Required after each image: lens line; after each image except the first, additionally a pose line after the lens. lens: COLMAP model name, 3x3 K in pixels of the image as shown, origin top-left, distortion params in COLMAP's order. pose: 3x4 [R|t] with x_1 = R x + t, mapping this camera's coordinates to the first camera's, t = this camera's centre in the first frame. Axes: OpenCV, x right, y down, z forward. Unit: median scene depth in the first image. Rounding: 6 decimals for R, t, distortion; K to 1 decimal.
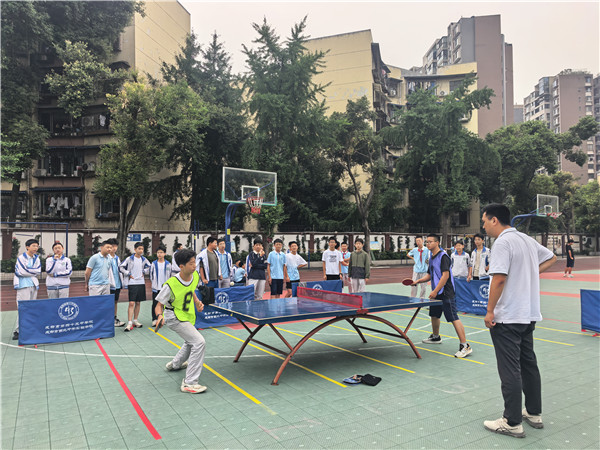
lens RADIAL K [[426.1, 0, 294.3], [0, 426.1, 232.5], [0, 0, 1]] dist [0.012989, -0.007694]
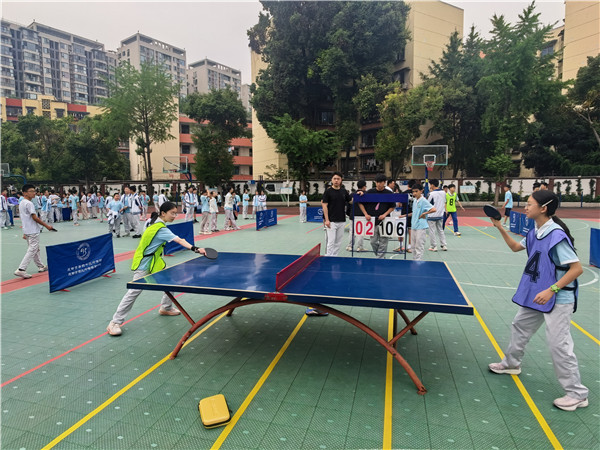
lens RADIAL K [[355.3, 0, 299.6], [0, 355.3, 222.0], [0, 0, 1]] dist [-0.018139, -0.000991]
pose [[0.696890, 0.069267, -0.713825, 0.194527], [0.022557, 0.992715, 0.118352, -0.005933], [0.716823, -0.098580, 0.690251, -0.141806]]
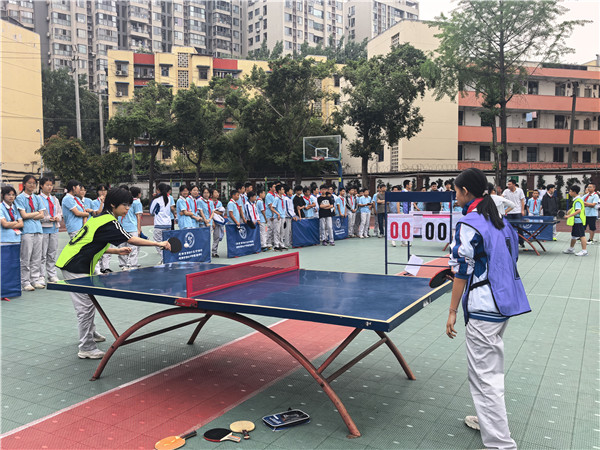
lens RADIAL K [[534.5, 0, 298.8], [0, 534.5, 223.3], [0, 0, 1]] dist [0.005432, 0.013267]
pose [[0.507317, 0.058560, -0.859767, -0.237602], [0.025854, 0.996205, 0.083109, -0.007849], [0.861371, -0.064391, 0.503878, -0.392235]]
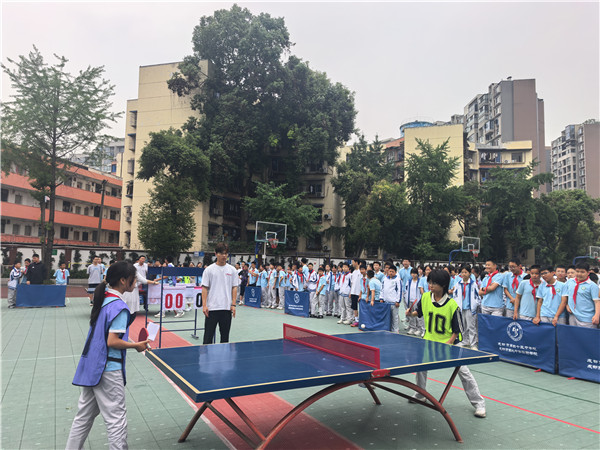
lens RADIAL K [[426.1, 0, 300.5], [0, 426.1, 227.1], [0, 0, 1]] dist [0.012989, -0.007694]
pose [[0.999248, 0.029995, -0.024564, -0.320143], [-0.031474, 0.997567, -0.062206, -0.009570], [0.022639, 0.062933, 0.997761, -0.438160]]
